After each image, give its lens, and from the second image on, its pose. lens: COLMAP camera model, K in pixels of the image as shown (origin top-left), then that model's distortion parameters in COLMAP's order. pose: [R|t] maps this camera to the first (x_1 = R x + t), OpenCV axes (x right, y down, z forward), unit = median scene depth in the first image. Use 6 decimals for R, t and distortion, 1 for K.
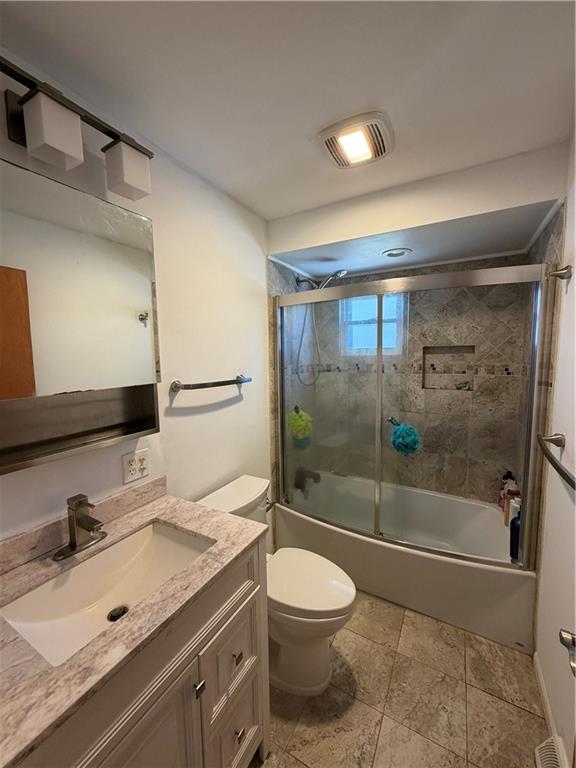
lens RADIAL K [[305.9, 0, 288.5], [0, 305.9, 383.7], [0, 0, 1]] dist [0.001207, -0.000328]
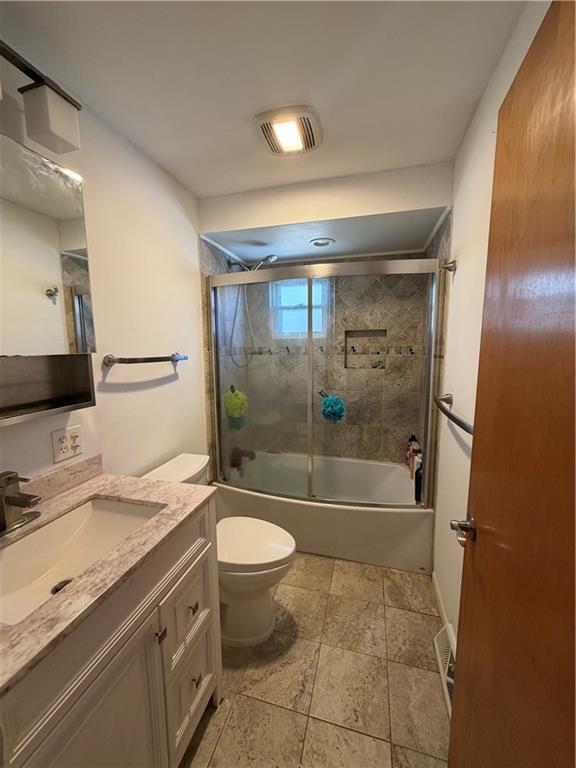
lens RADIAL K [[305.9, 0, 288.1], [0, 305.9, 383.8], [0, 0, 1]] dist [0.001207, -0.000328]
pose [[0.970174, -0.024492, 0.241170, -0.060089], [0.018717, 0.999481, 0.026208, 0.068103], [-0.241686, -0.020913, 0.970129, -0.062461]]
